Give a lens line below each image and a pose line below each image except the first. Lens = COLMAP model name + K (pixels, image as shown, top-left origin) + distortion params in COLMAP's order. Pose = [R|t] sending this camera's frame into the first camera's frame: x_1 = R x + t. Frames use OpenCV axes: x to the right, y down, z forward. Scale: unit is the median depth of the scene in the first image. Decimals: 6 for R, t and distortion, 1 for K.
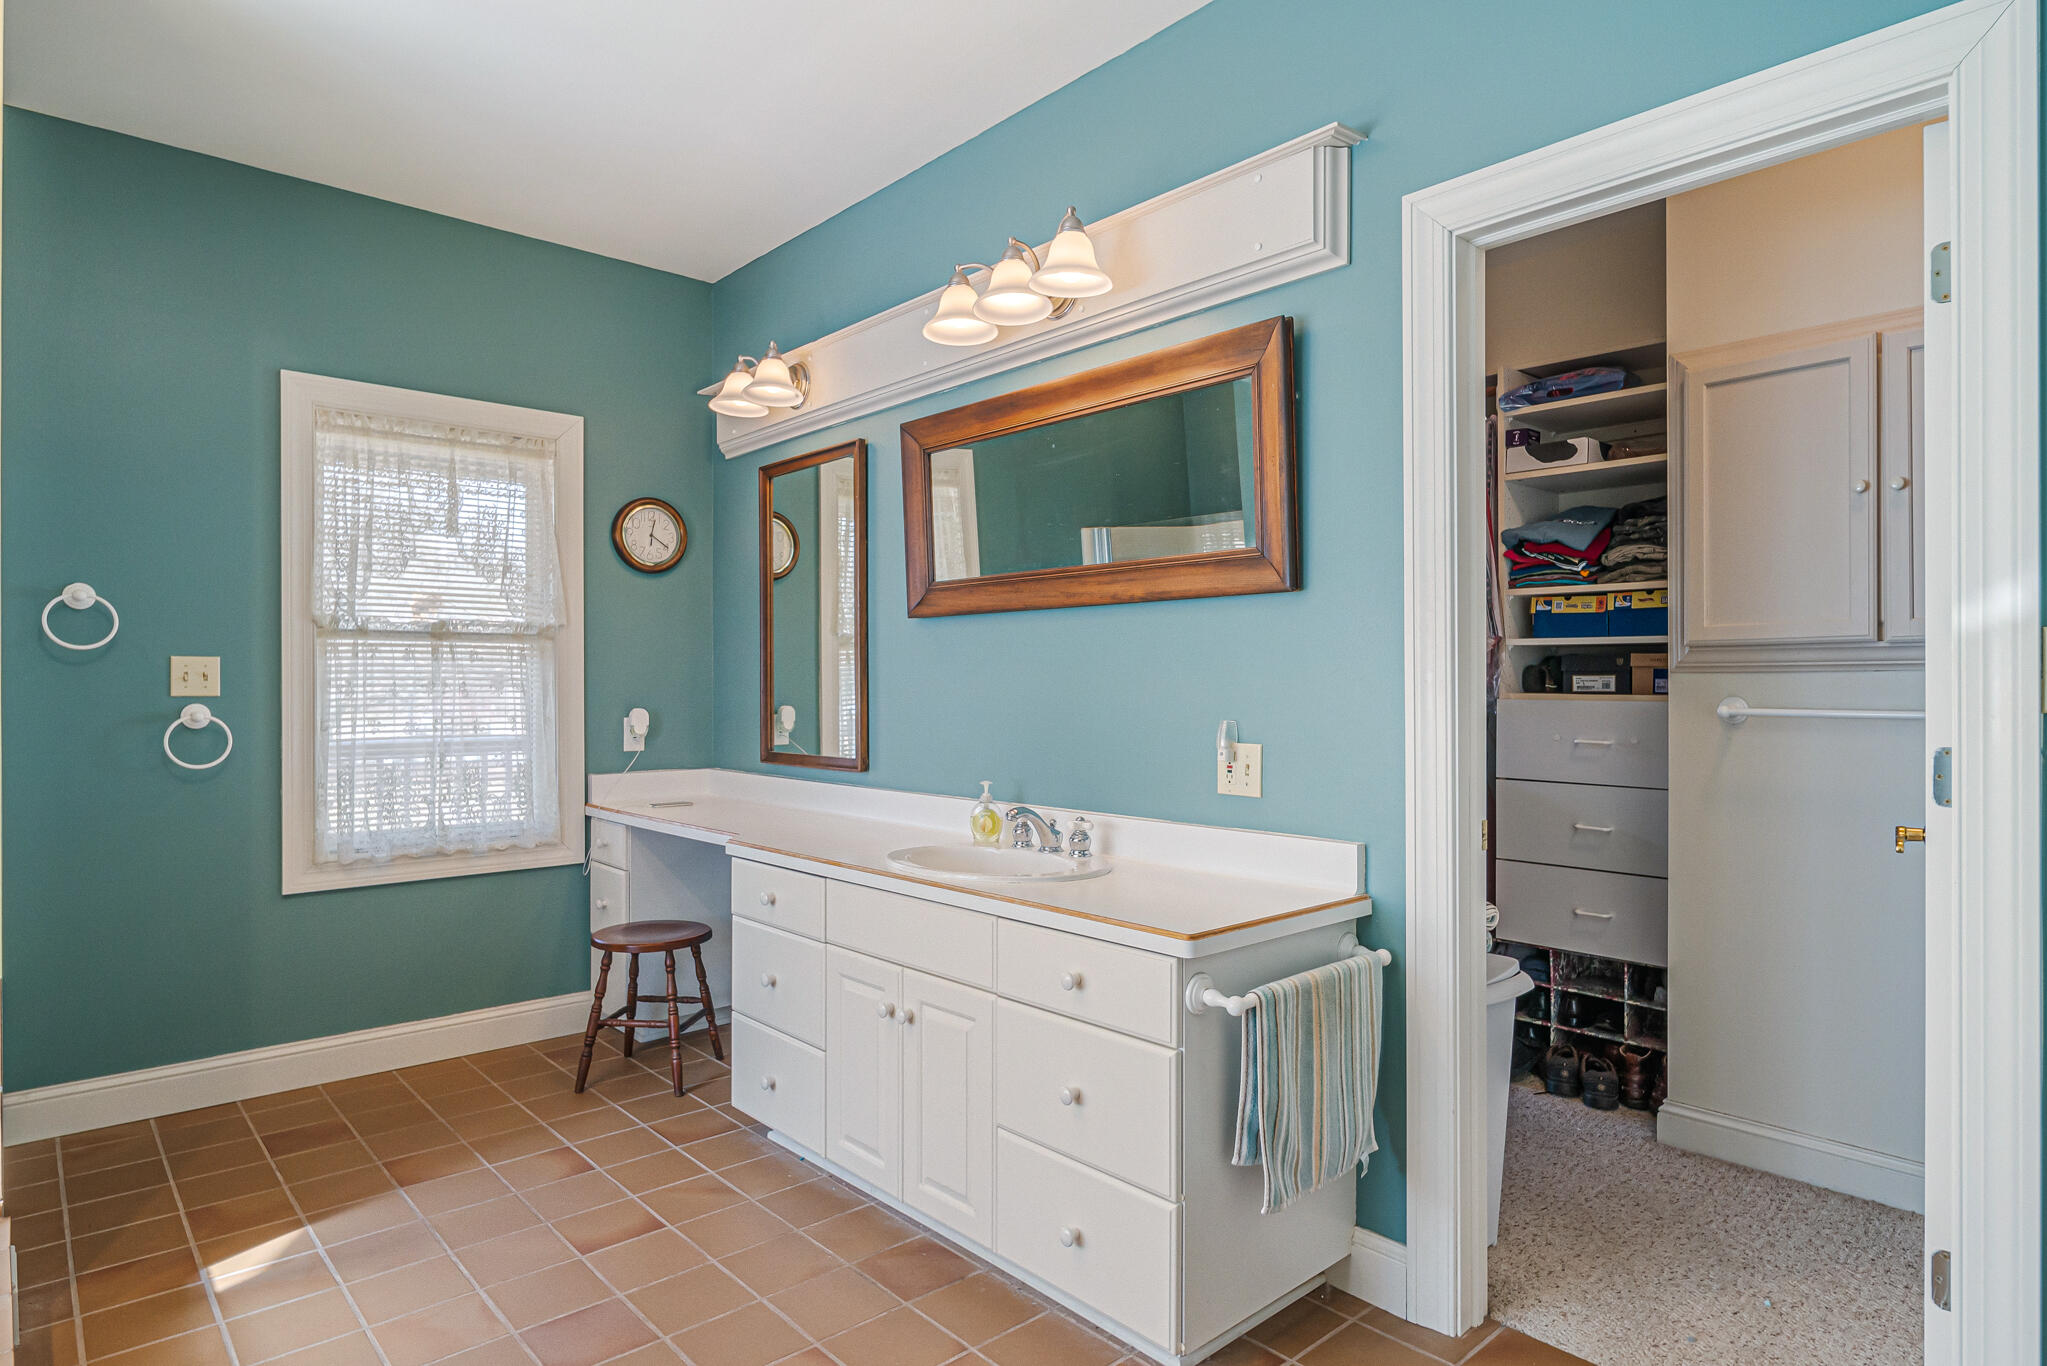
lens RADIAL K [[1114.4, 0, 1017.3], [0, 1114.4, 686.3], [0, 0, 1]] dist [-0.002433, -0.000821]
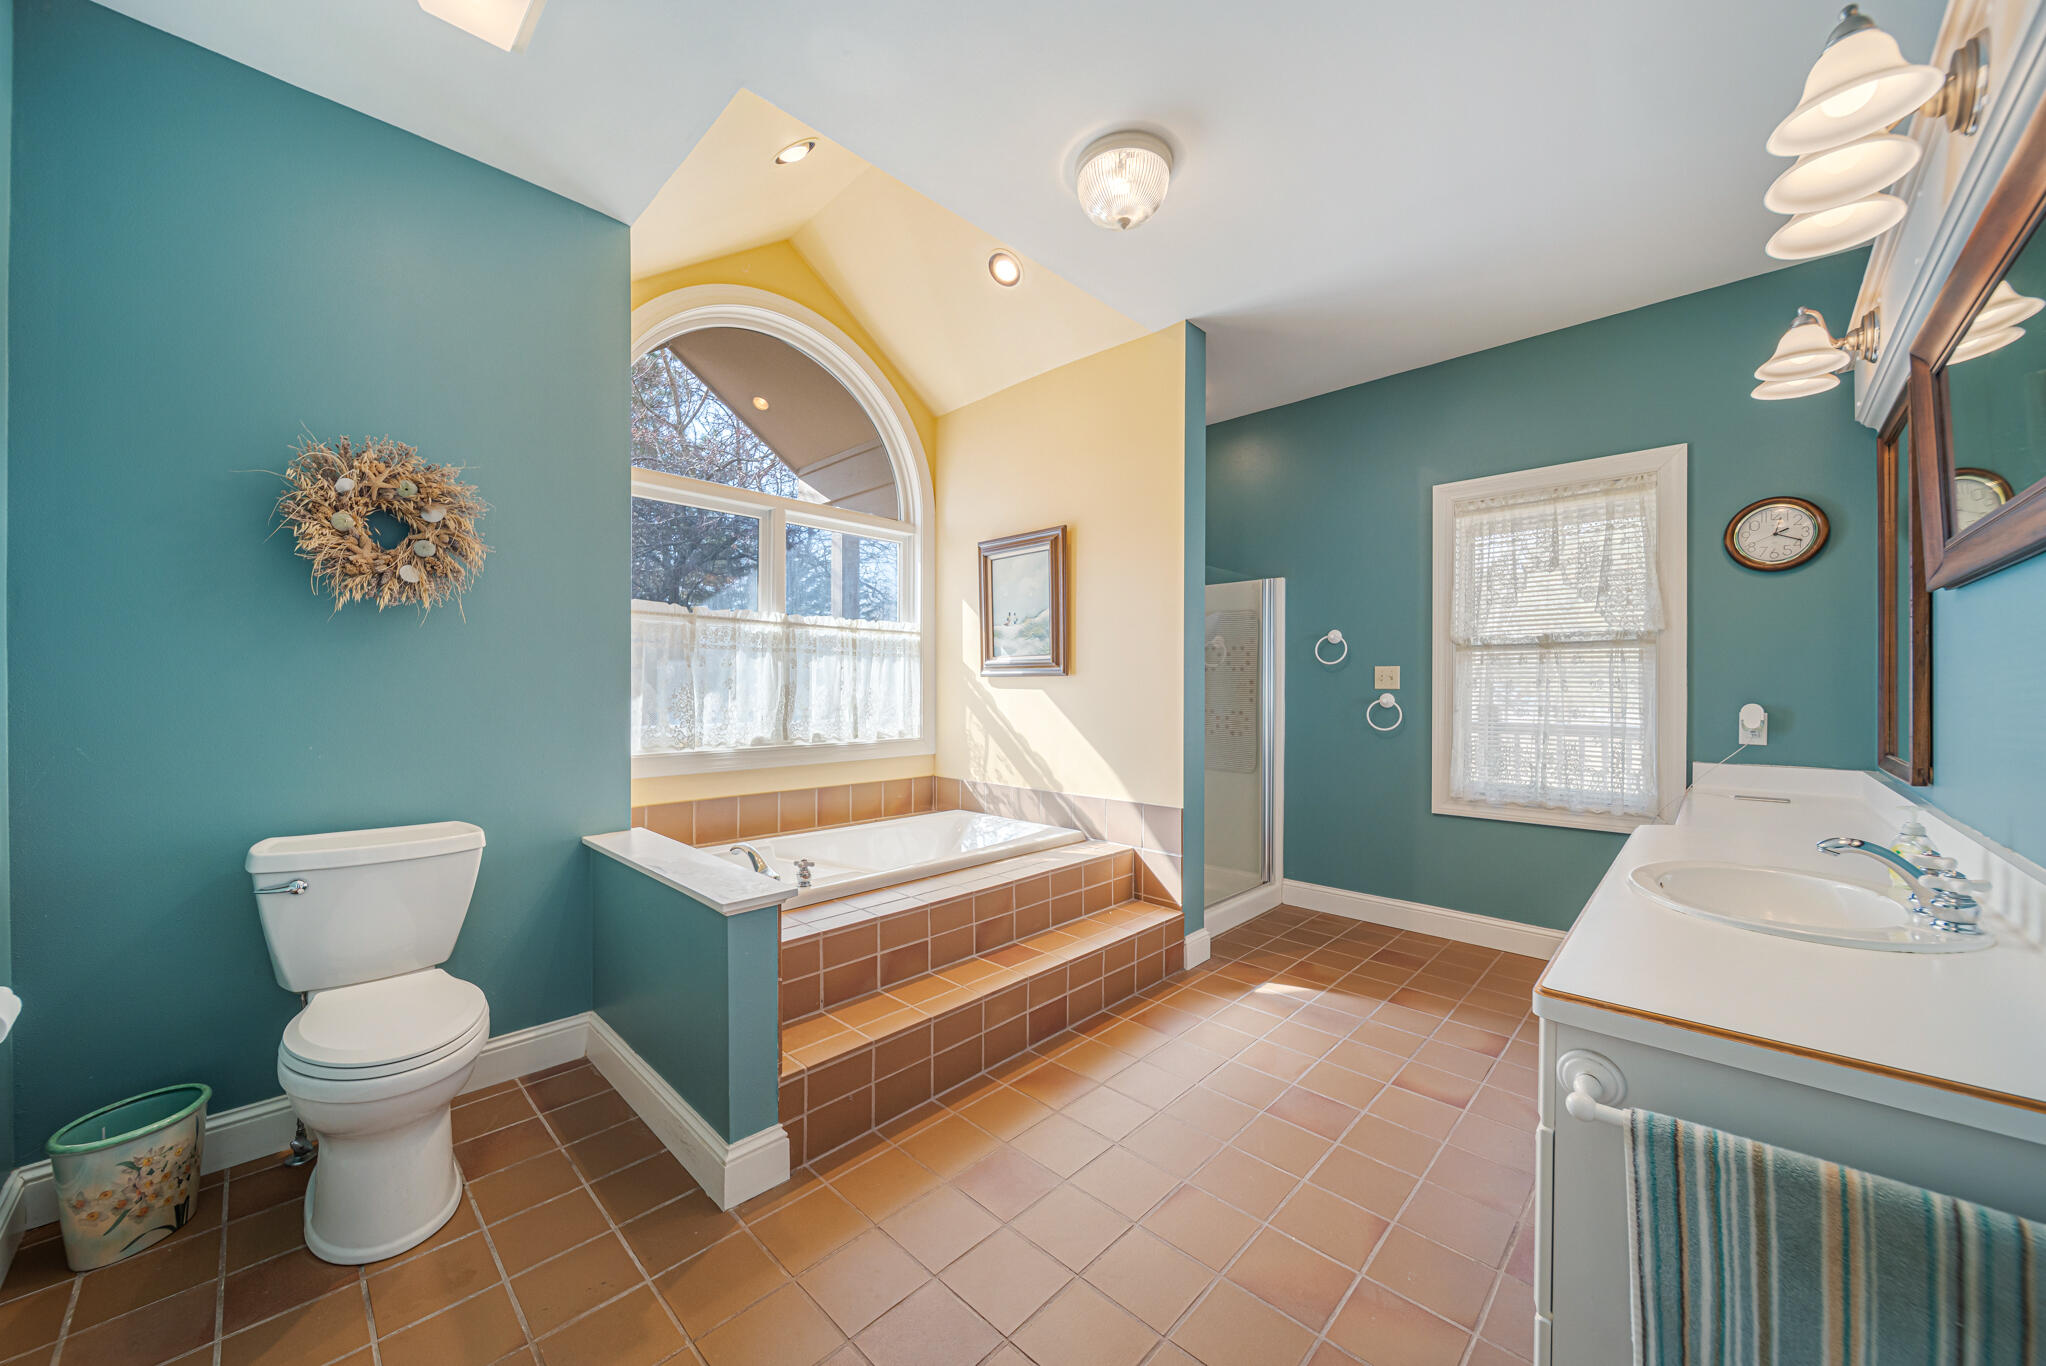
lens RADIAL K [[744.3, 0, 1014.2], [0, 744.3, 682.0], [0, 0, 1]] dist [0.001847, 0.000136]
pose [[0.069184, -0.004423, -0.997594, 0.342343], [0.000363, 0.999990, -0.004408, 0.002665], [0.997604, -0.000057, 0.069185, 0.298304]]
